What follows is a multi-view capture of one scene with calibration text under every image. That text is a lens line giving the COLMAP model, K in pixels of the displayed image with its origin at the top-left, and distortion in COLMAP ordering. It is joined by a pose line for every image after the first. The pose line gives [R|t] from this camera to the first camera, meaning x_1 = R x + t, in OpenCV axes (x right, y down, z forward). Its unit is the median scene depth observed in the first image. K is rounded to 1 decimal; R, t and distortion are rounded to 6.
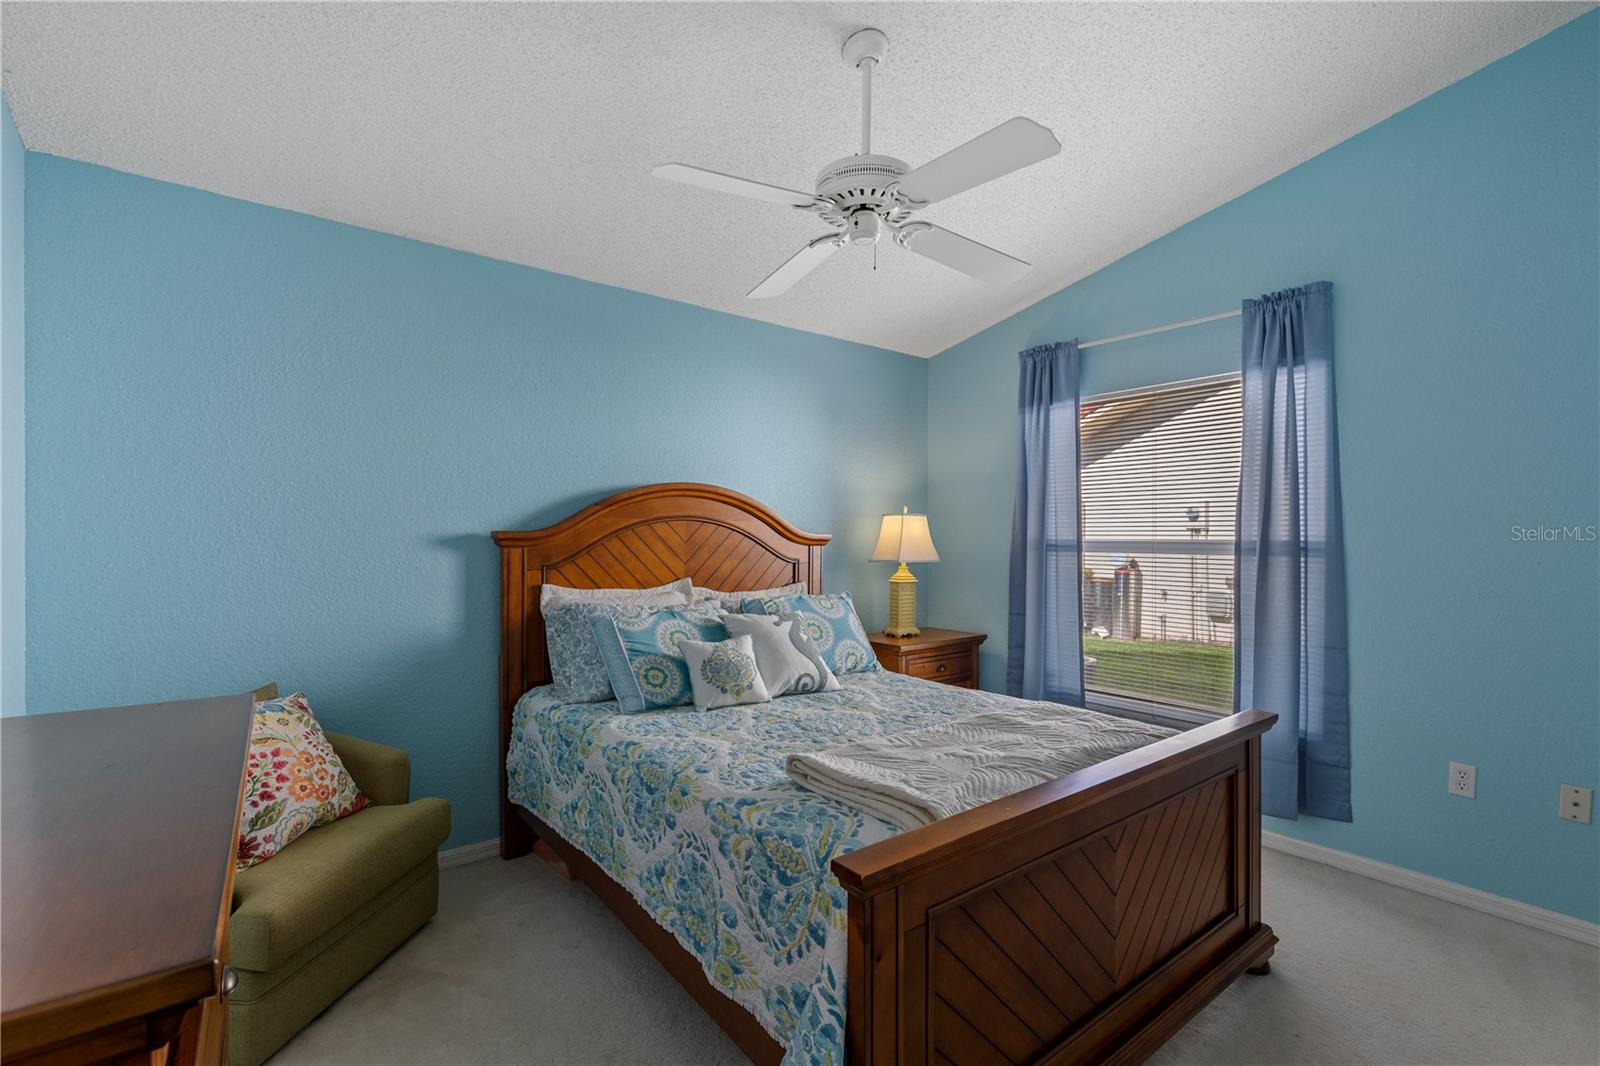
lens RADIAL K [[716.2, 0, 806.7], [0, 716.2, 540.7], [0, 0, 1]] dist [0.007088, -0.002461]
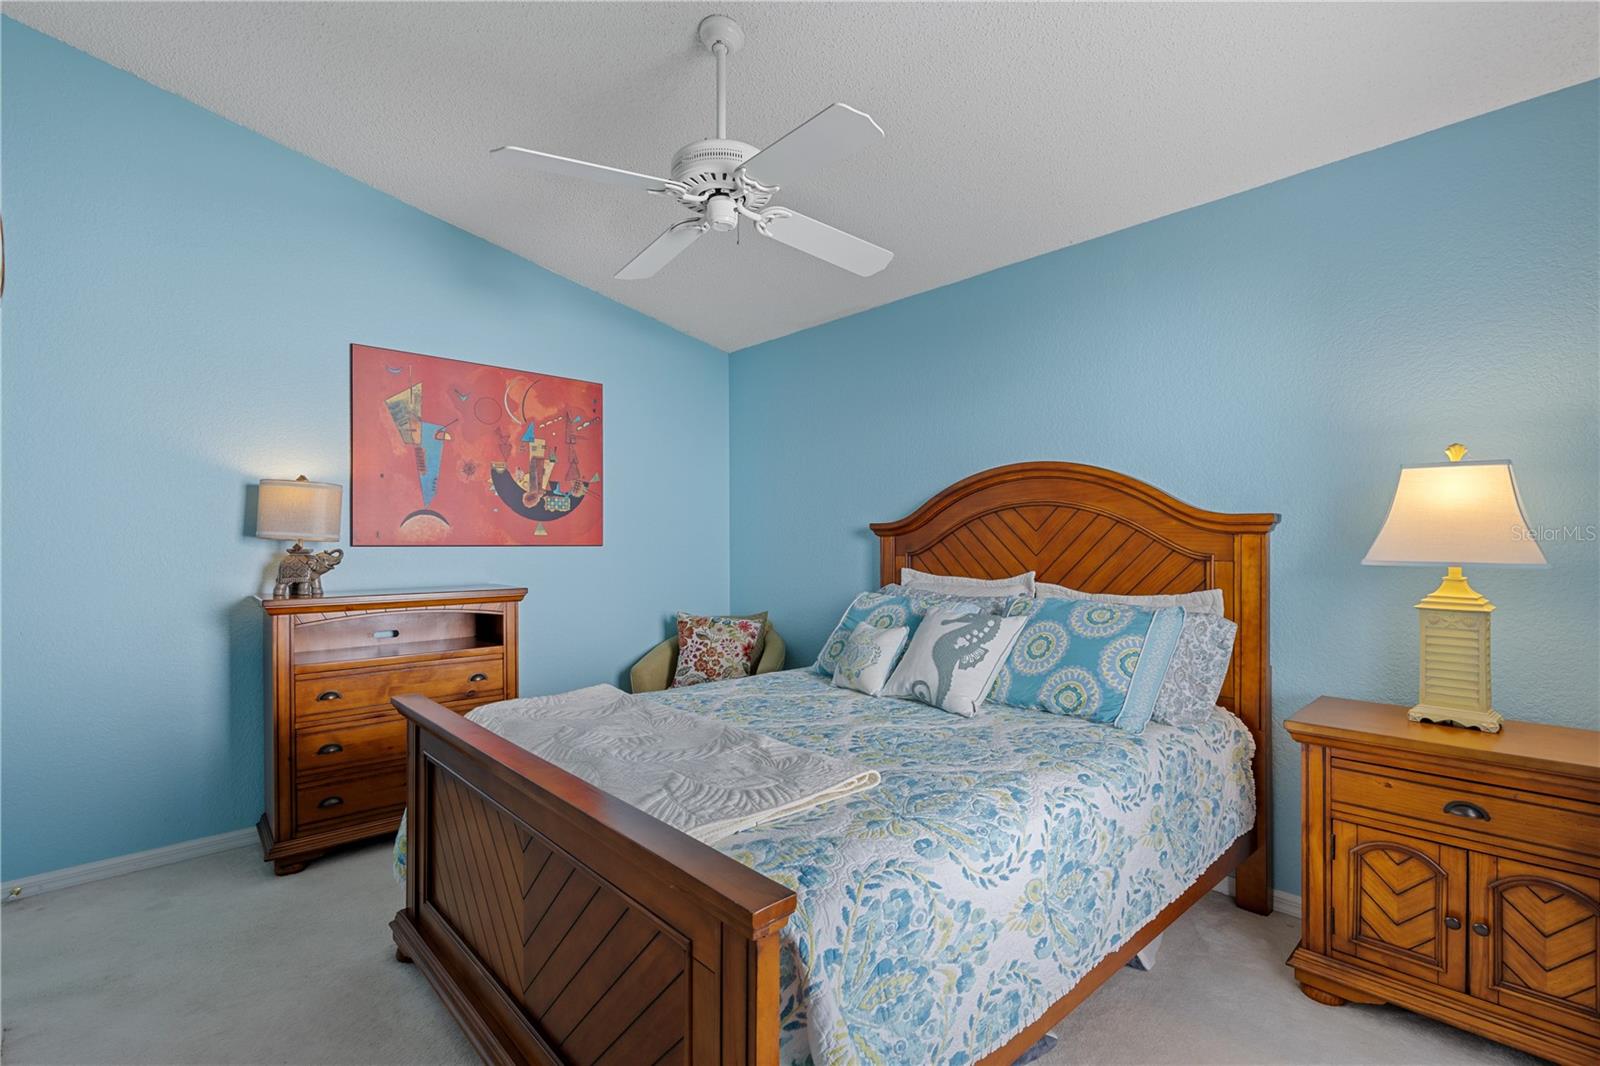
lens RADIAL K [[716.2, 0, 801.5], [0, 716.2, 536.4], [0, 0, 1]] dist [0.007088, -0.002461]
pose [[0.072258, -0.009889, -0.997337, 0.847502], [0.001187, 0.999951, -0.009829, 0.020514], [0.997385, -0.000473, 0.072266, 0.795603]]
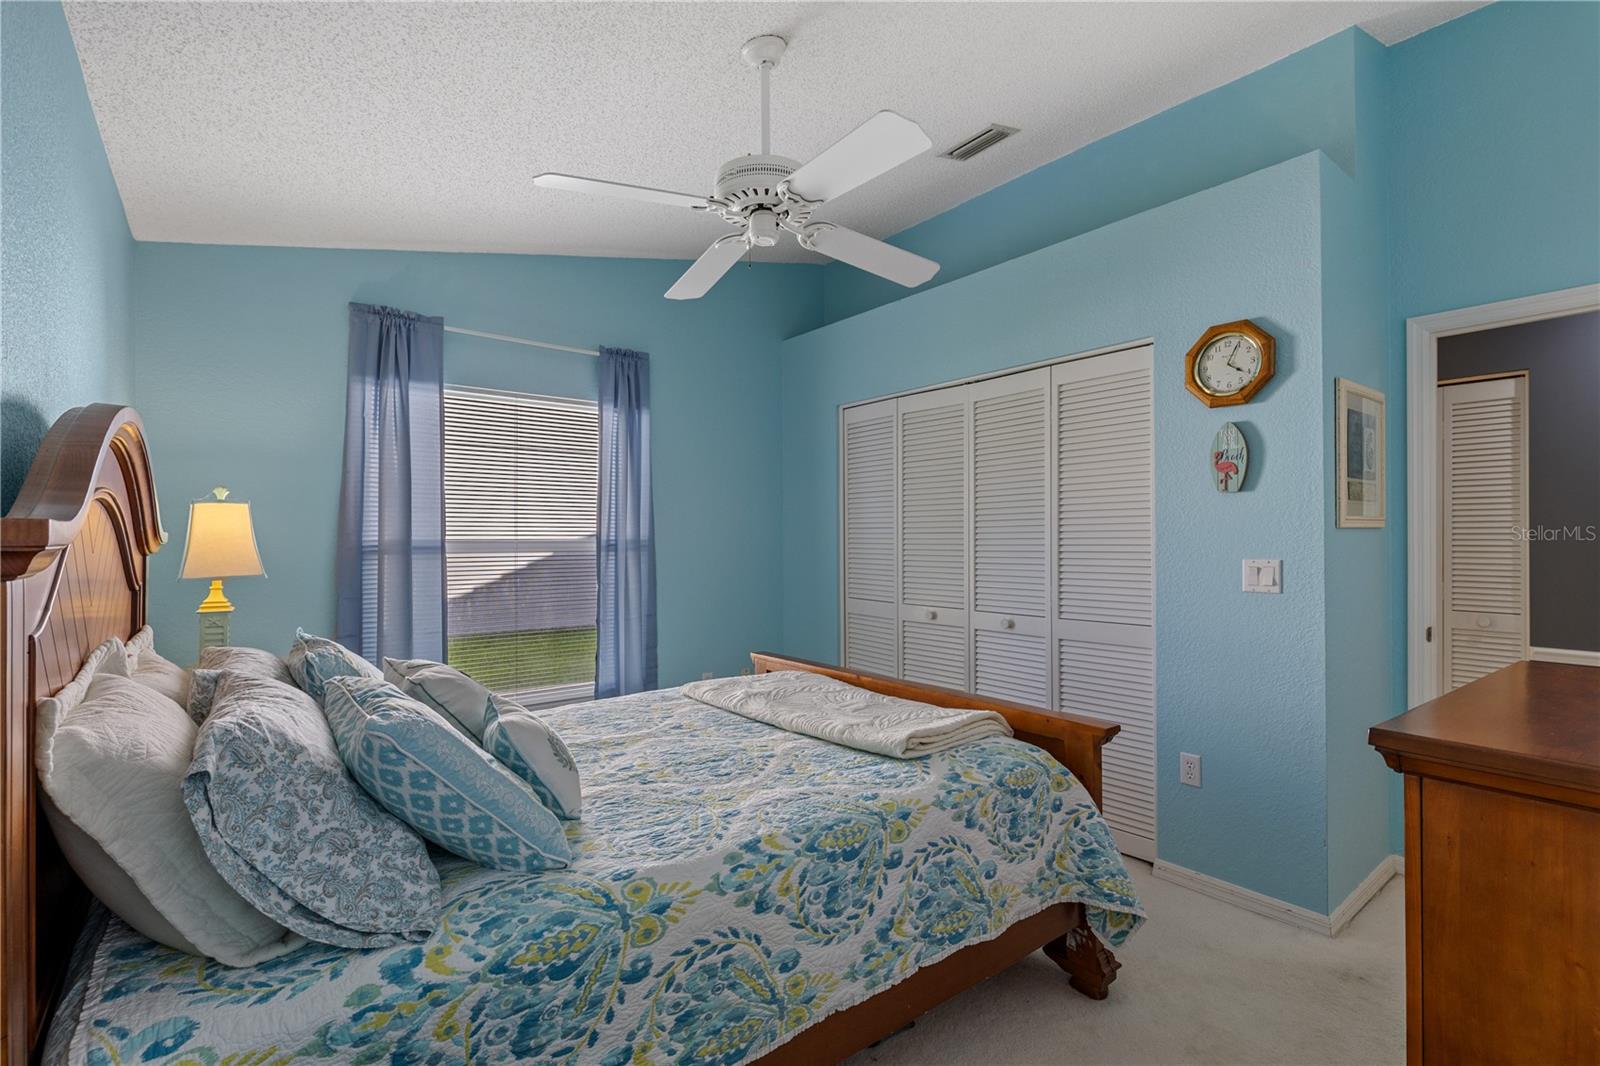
lens RADIAL K [[716.2, 0, 803.5], [0, 716.2, 534.5], [0, 0, 1]] dist [0.007088, -0.002461]
pose [[0.005898, 0.001553, 0.999981, -0.707487], [0.006942, 0.999975, -0.001594, -0.005396], [-0.999959, 0.006951, 0.005887, 0.727541]]
